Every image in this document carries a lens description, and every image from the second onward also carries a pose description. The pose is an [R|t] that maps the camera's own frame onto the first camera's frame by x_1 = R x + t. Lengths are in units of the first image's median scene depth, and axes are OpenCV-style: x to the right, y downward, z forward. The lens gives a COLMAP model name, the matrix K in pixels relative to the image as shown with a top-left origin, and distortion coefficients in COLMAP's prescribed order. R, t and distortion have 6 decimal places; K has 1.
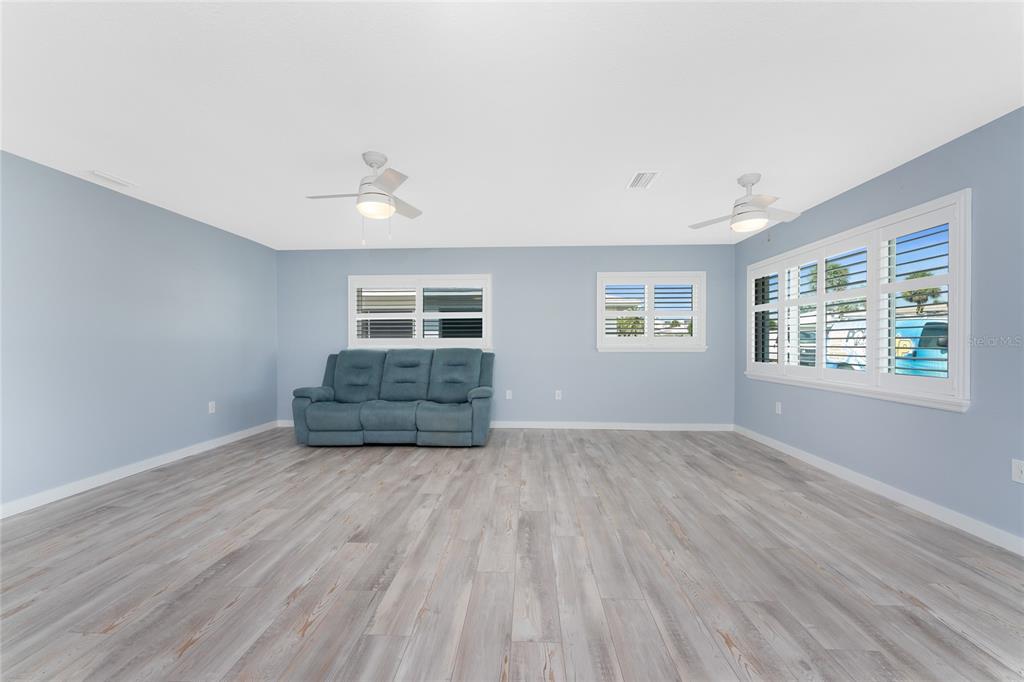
lens RADIAL K [[421.4, 0, 508.7], [0, 421.4, 344.1], [0, 0, 1]] dist [-0.002977, 0.000516]
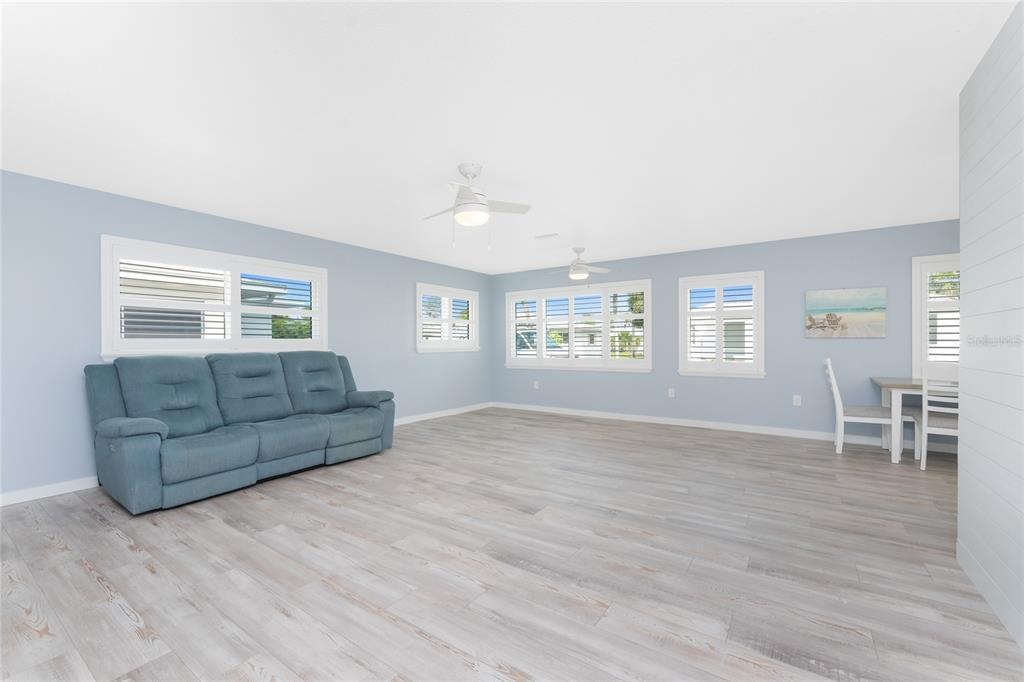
lens RADIAL K [[421.4, 0, 511.5], [0, 421.4, 345.4], [0, 0, 1]] dist [-0.002977, 0.000516]
pose [[0.522341, -0.000571, 0.852736, -1.176410], [0.008143, 0.999958, -0.004319, 0.008891], [-0.852698, 0.009199, 0.522324, 0.373411]]
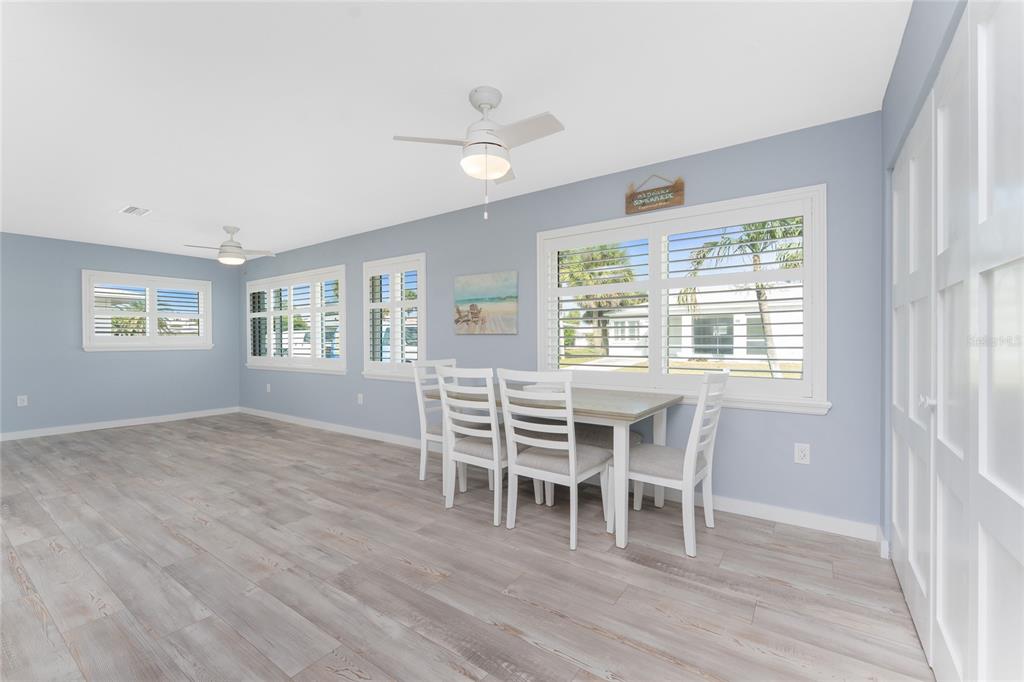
lens RADIAL K [[421.4, 0, 523.6], [0, 421.4, 345.7], [0, 0, 1]] dist [-0.002977, 0.000516]
pose [[0.519036, -0.005123, 0.854737, -0.170627], [0.003659, 0.999986, 0.003772, 0.014716], [-0.854745, 0.001169, 0.519047, -0.684334]]
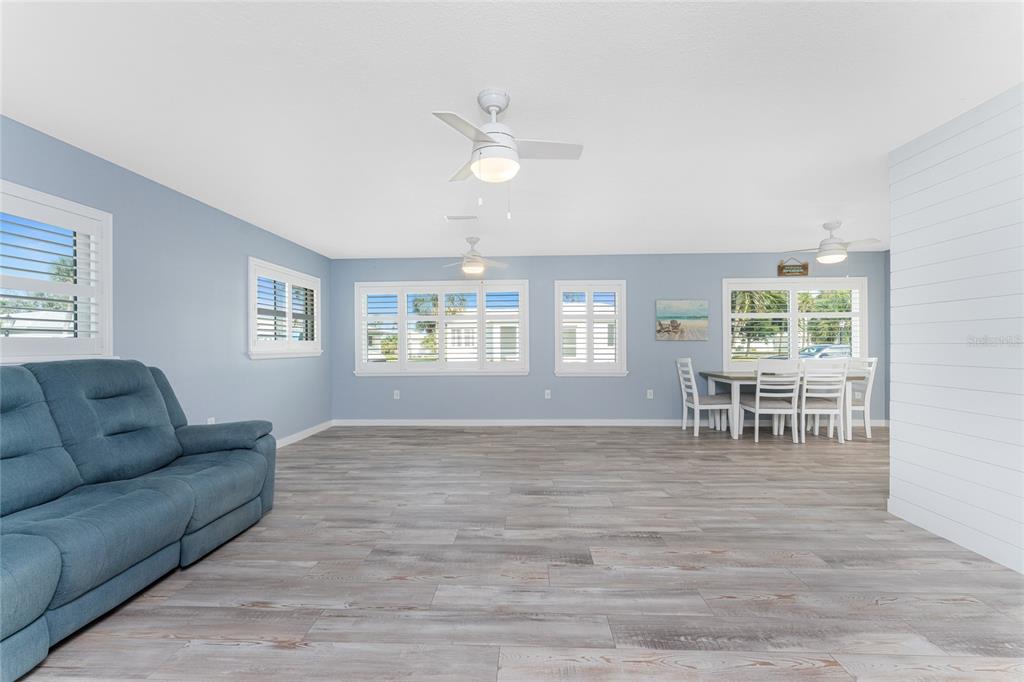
lens RADIAL K [[421.4, 0, 505.0], [0, 421.4, 336.7], [0, 0, 1]] dist [-0.002977, 0.000516]
pose [[-0.019264, 0.014971, 0.999702, -1.099330], [0.008952, 0.999850, -0.014801, -0.012095], [-0.999774, 0.008664, -0.019395, 1.015513]]
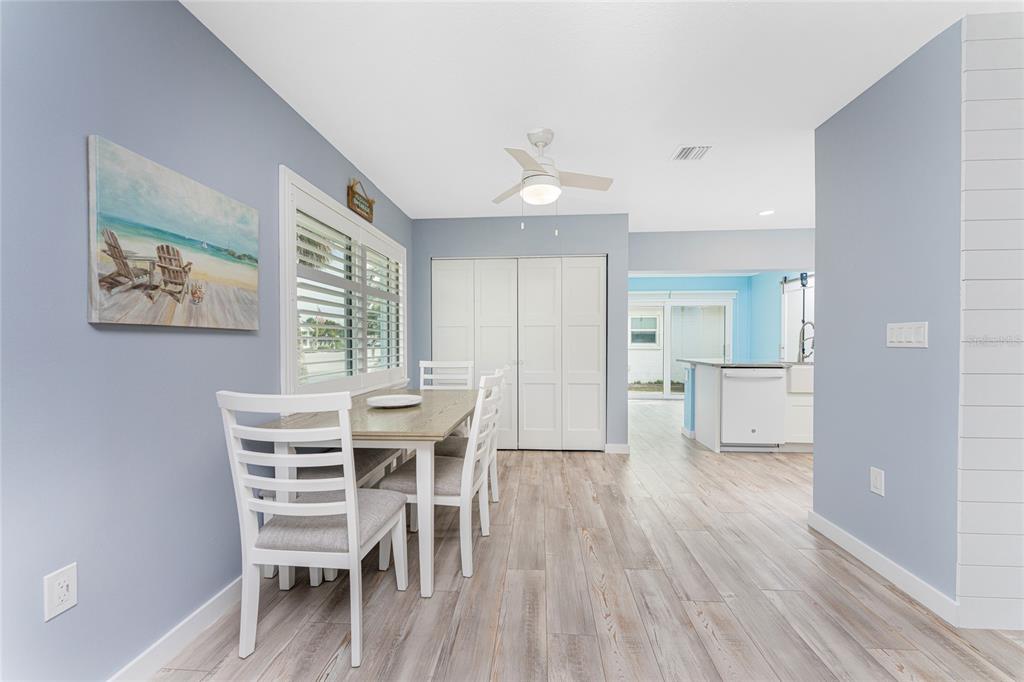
lens RADIAL K [[421.4, 0, 513.1], [0, 421.4, 345.5], [0, 0, 1]] dist [-0.002977, 0.000516]
pose [[-0.999787, 0.006033, 0.019727, 0.484328], [0.006370, 0.999834, 0.017071, -0.000330], [-0.019621, 0.017193, -0.999660, 0.667565]]
